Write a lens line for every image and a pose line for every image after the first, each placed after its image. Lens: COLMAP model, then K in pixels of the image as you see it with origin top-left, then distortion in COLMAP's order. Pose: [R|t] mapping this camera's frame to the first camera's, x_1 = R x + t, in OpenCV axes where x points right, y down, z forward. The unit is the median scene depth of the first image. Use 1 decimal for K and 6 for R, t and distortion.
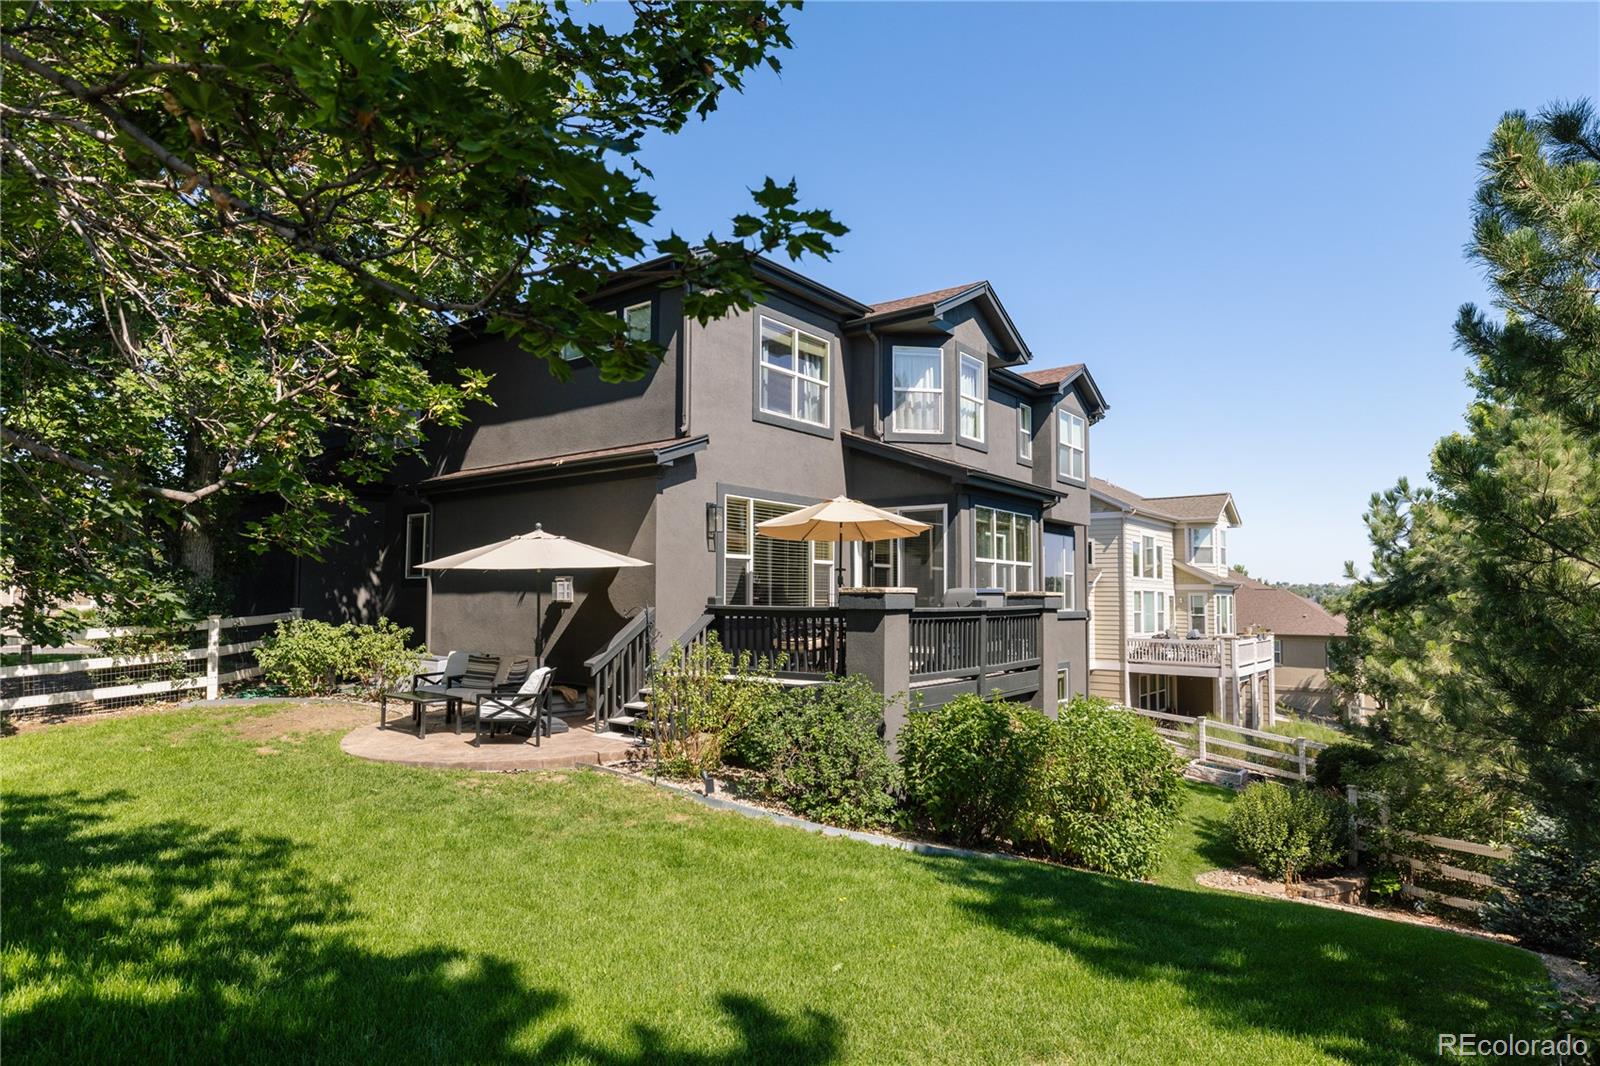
lens RADIAL K [[904.0, 0, 795.1], [0, 904.0, 543.4], [0, 0, 1]] dist [0.000663, -0.001352]
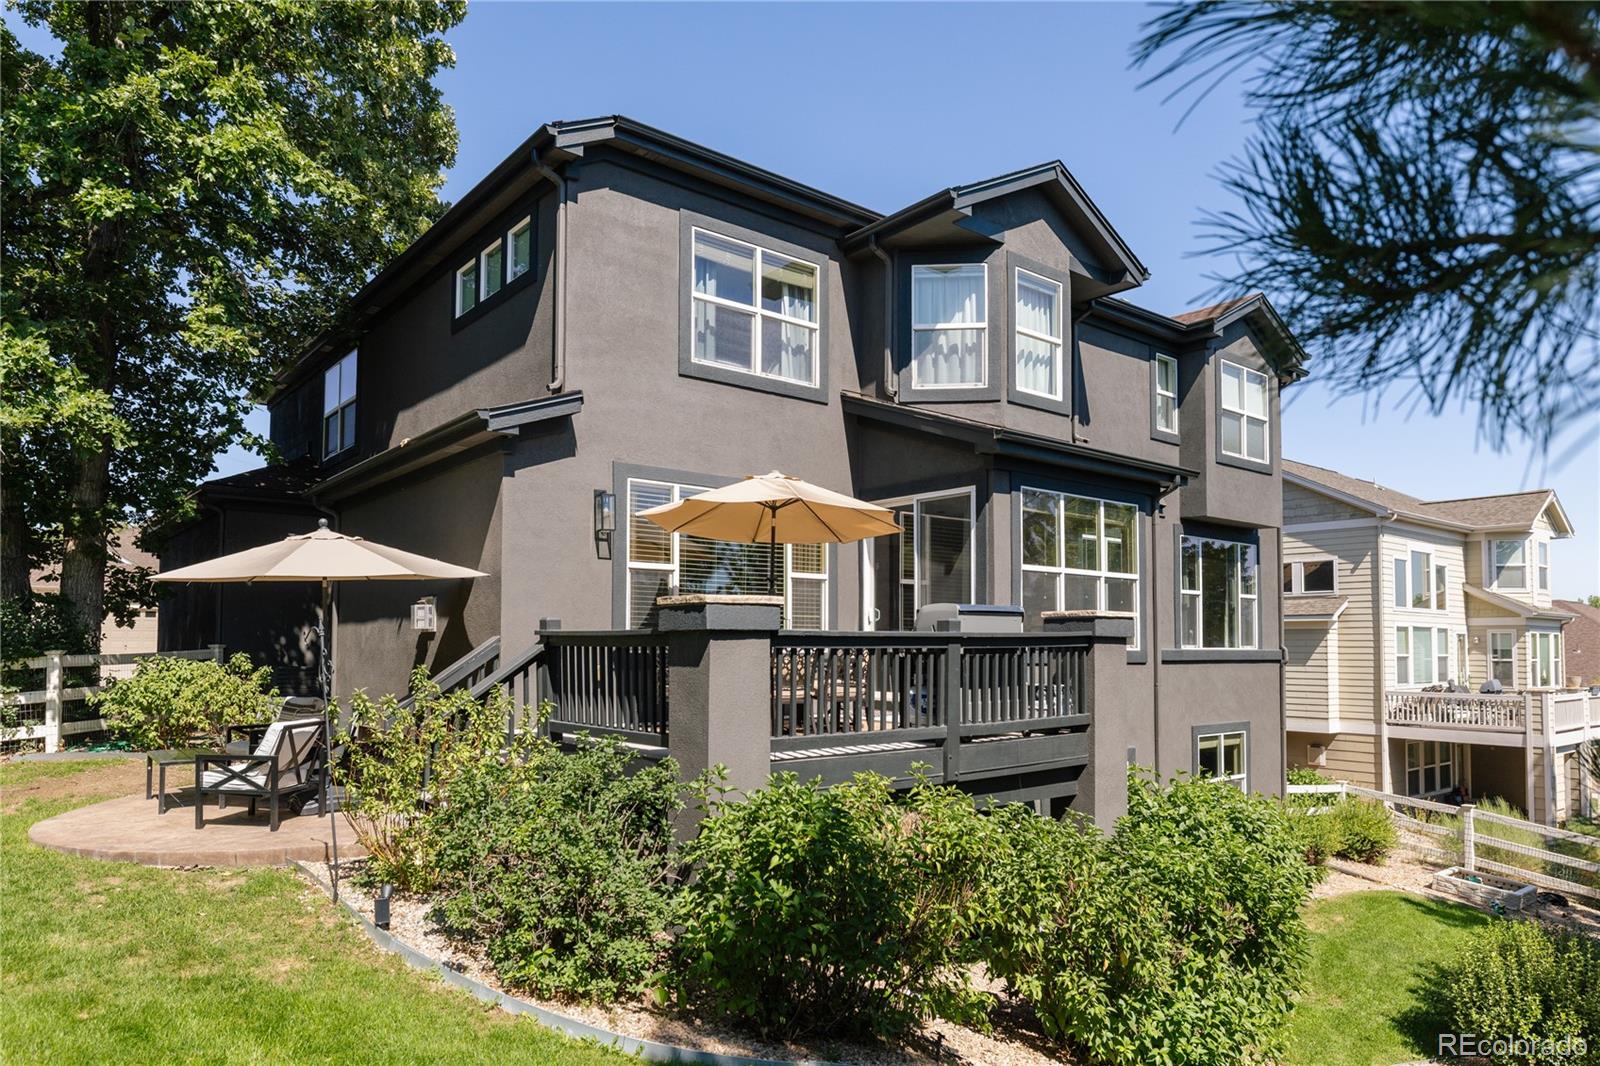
lens RADIAL K [[1015.0, 0, 798.1], [0, 1015.0, 595.5], [0, 0, 1]] dist [0.020096, -0.026447]
pose [[0.975564, -0.013978, -0.219272, 0.193332], [0.016413, 0.999822, 0.009285, 0.027708], [0.219103, -0.012657, 0.975620, 0.214634]]
